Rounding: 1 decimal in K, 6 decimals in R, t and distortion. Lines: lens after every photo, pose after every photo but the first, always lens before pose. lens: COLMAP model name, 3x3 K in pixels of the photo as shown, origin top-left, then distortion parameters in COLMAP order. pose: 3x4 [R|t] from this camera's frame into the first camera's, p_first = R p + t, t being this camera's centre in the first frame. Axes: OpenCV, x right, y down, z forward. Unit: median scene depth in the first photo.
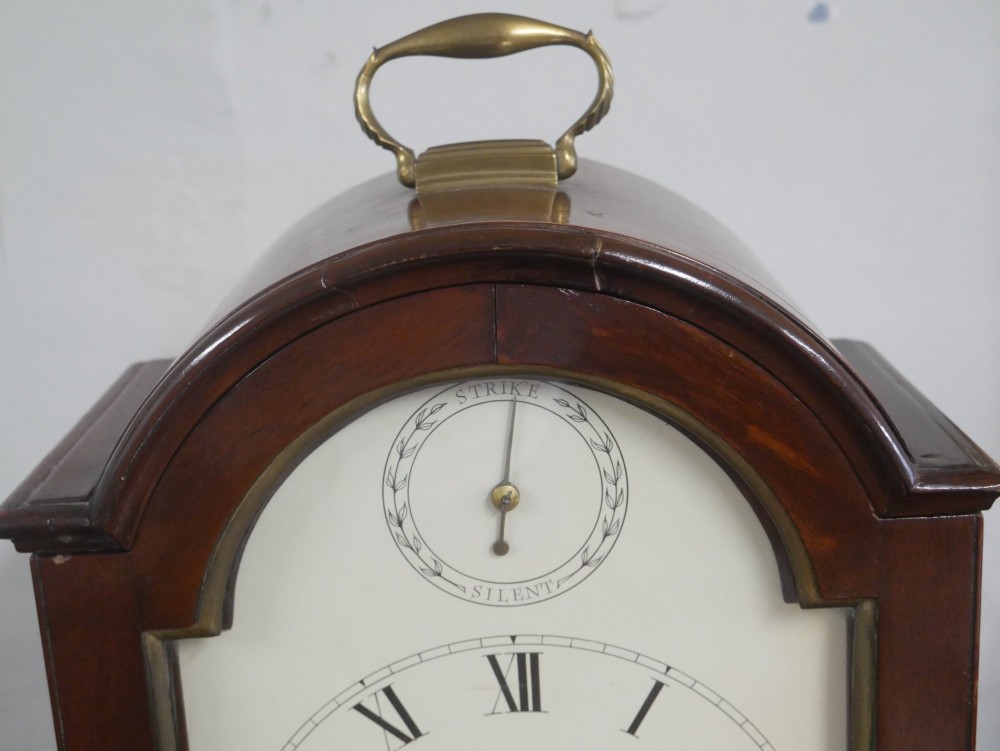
lens RADIAL K [[1455.3, 0, 484.9], [0, 1455.3, 337.4], [0, 0, 1]] dist [0.040639, 0.000000]
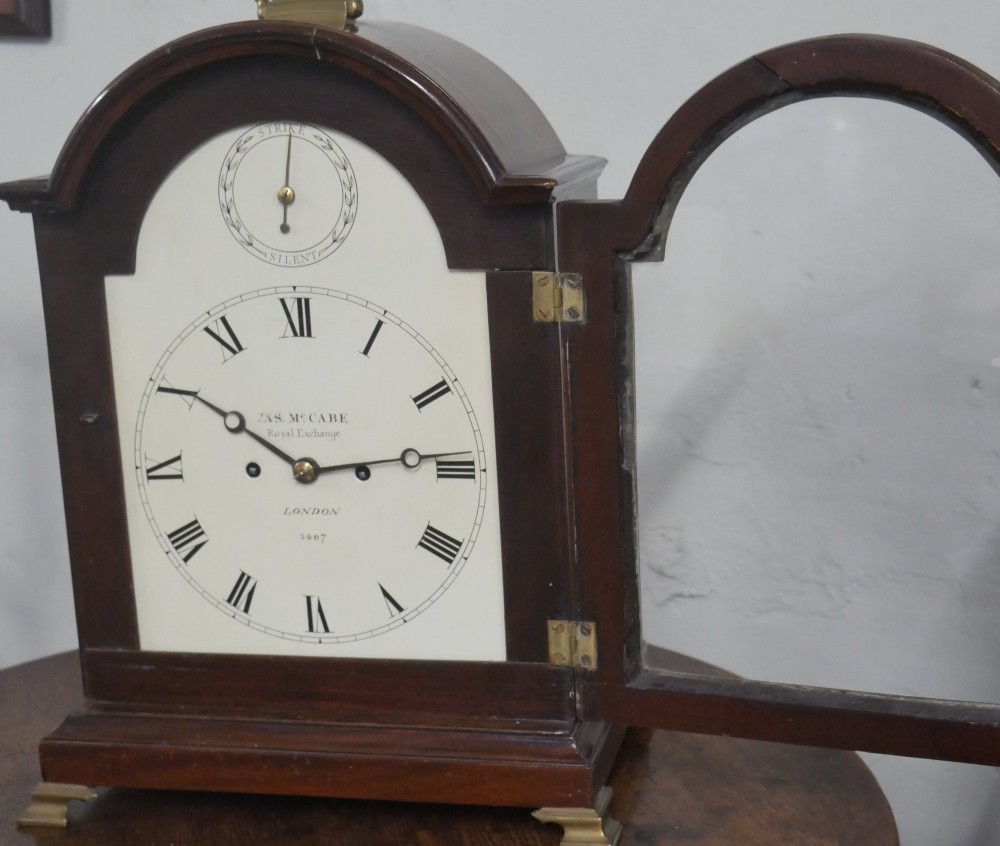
lens RADIAL K [[1737.1, 0, 610.5], [0, 1737.1, 395.9], [0, 0, 1]] dist [0.016954, 0.000000]
pose [[0.983403, 0.052844, -0.173566, 0.726742], [-0.063022, 0.996568, -0.053662, 0.415344], [0.170135, 0.063710, 0.983359, -0.875891]]
